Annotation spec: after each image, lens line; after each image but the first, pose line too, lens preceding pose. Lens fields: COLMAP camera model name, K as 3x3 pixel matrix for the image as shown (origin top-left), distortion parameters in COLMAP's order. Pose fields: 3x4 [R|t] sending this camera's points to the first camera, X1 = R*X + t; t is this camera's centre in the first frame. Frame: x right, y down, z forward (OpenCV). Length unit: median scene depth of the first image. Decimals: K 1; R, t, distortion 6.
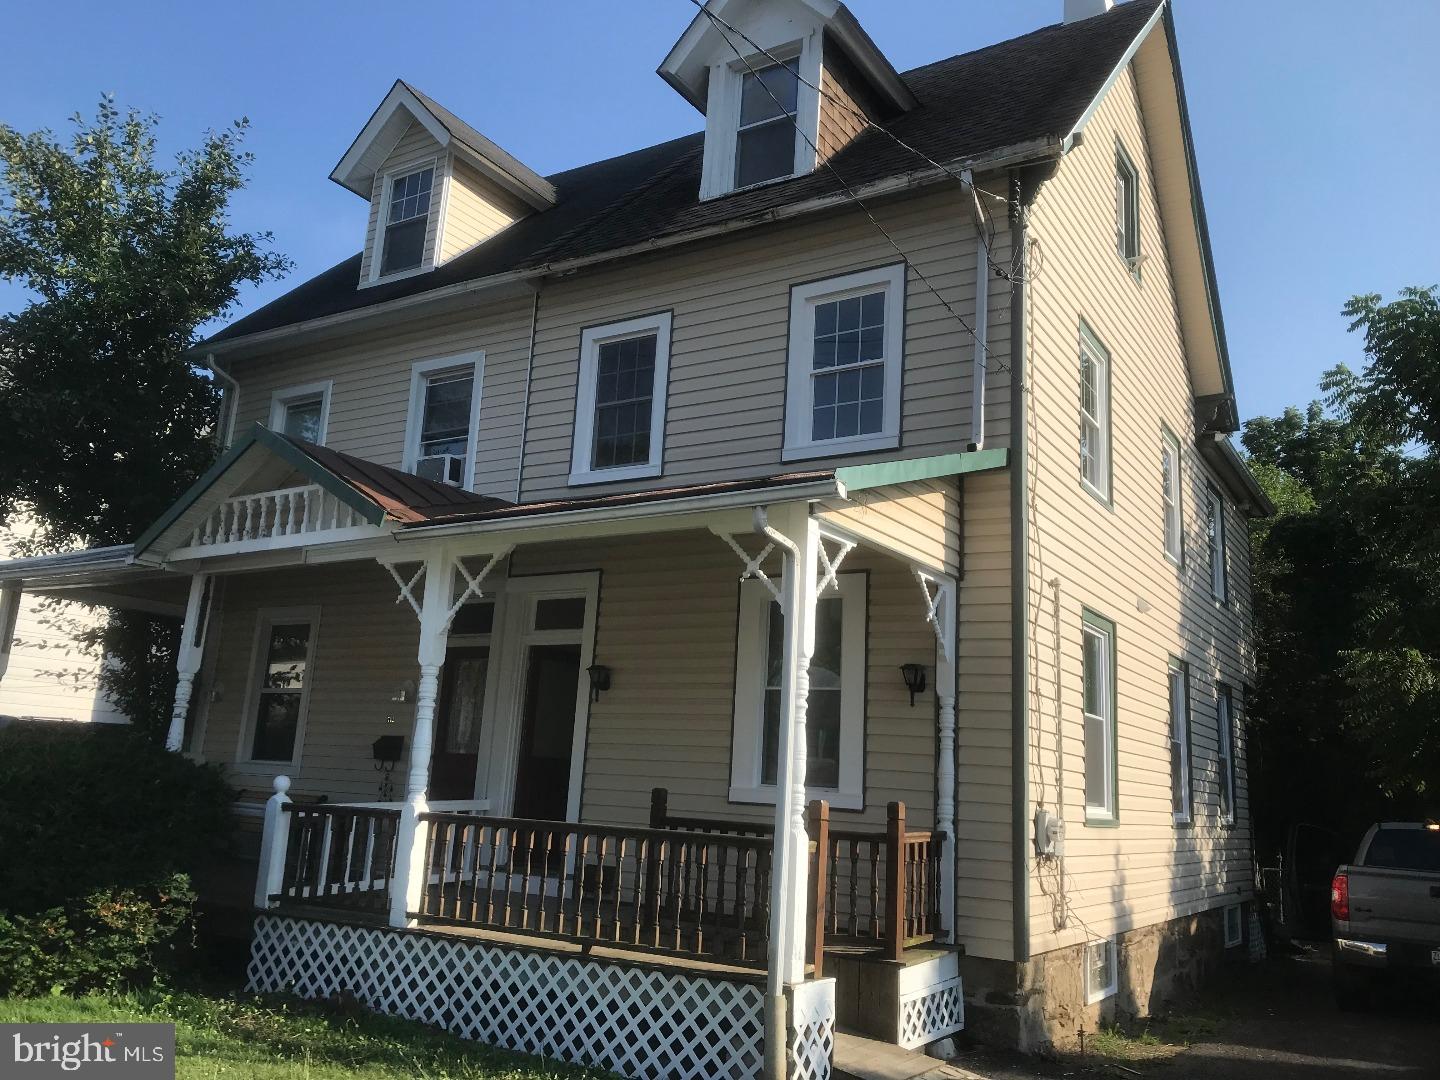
lens RADIAL K [[1187.5, 0, 721.0], [0, 1187.5, 515.3], [0, 0, 1]] dist [0.021343, -0.005494]
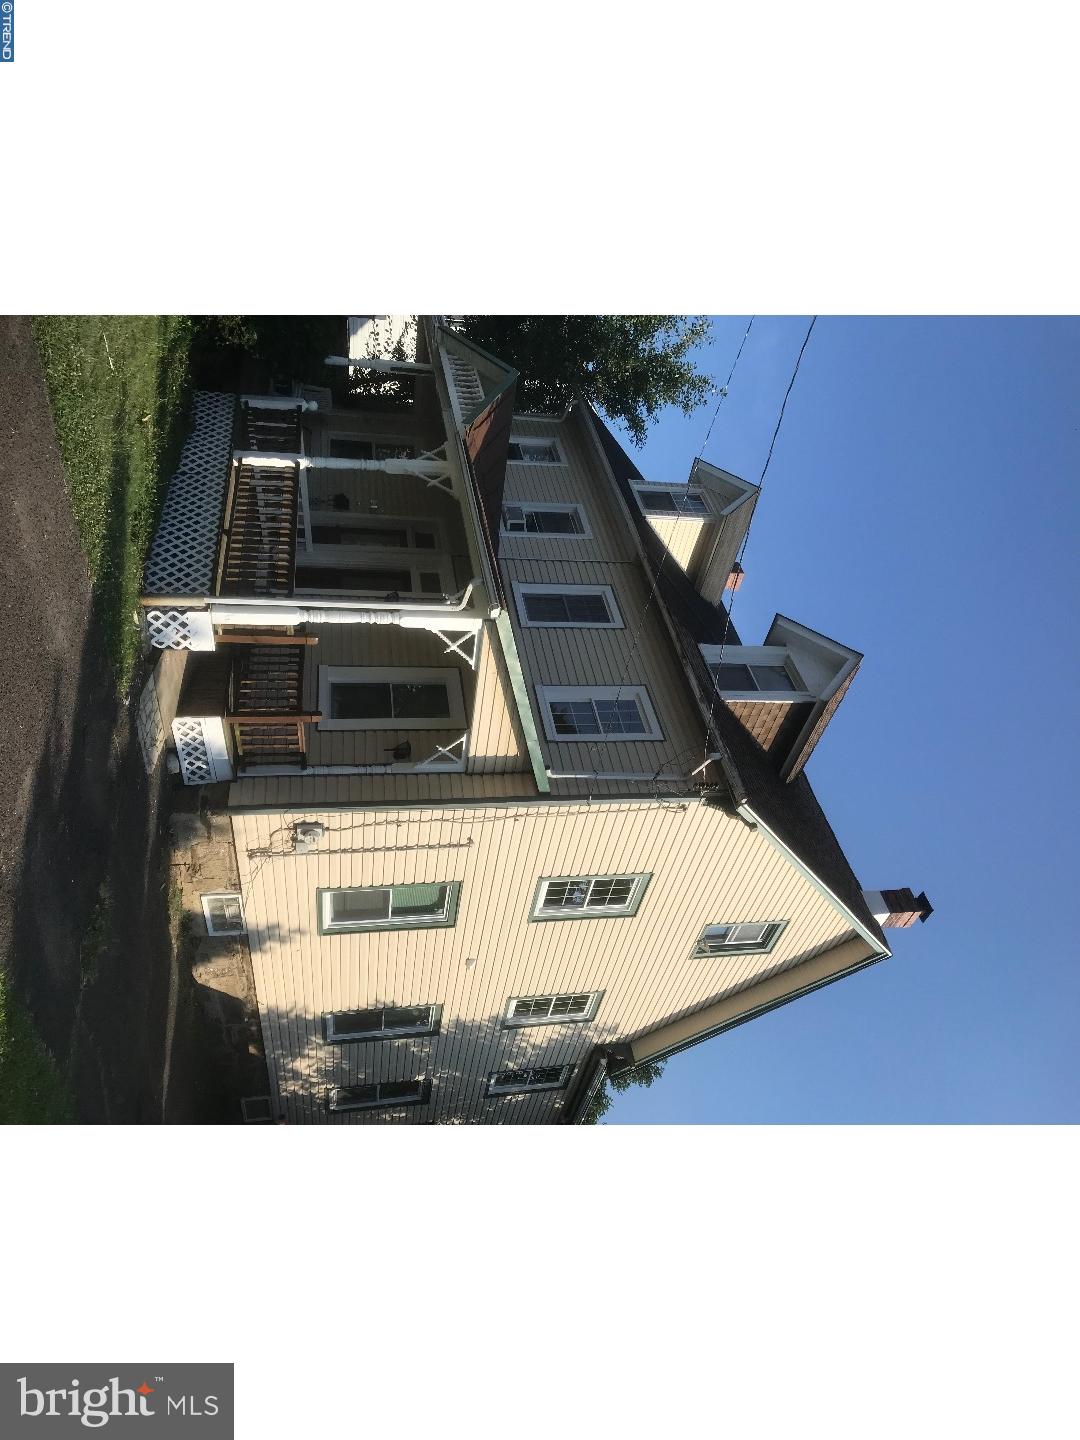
lens RADIAL K [[891.8, 0, 568.3], [0, 891.8, 724.9], [0, 0, 1]] dist [-0.003375, -0.001162]
pose [[0.114323, 0.975673, -0.187062, 0.380439], [-0.993299, 0.109045, -0.038303, -0.044199], [-0.016973, 0.190188, 0.981601, -0.193547]]
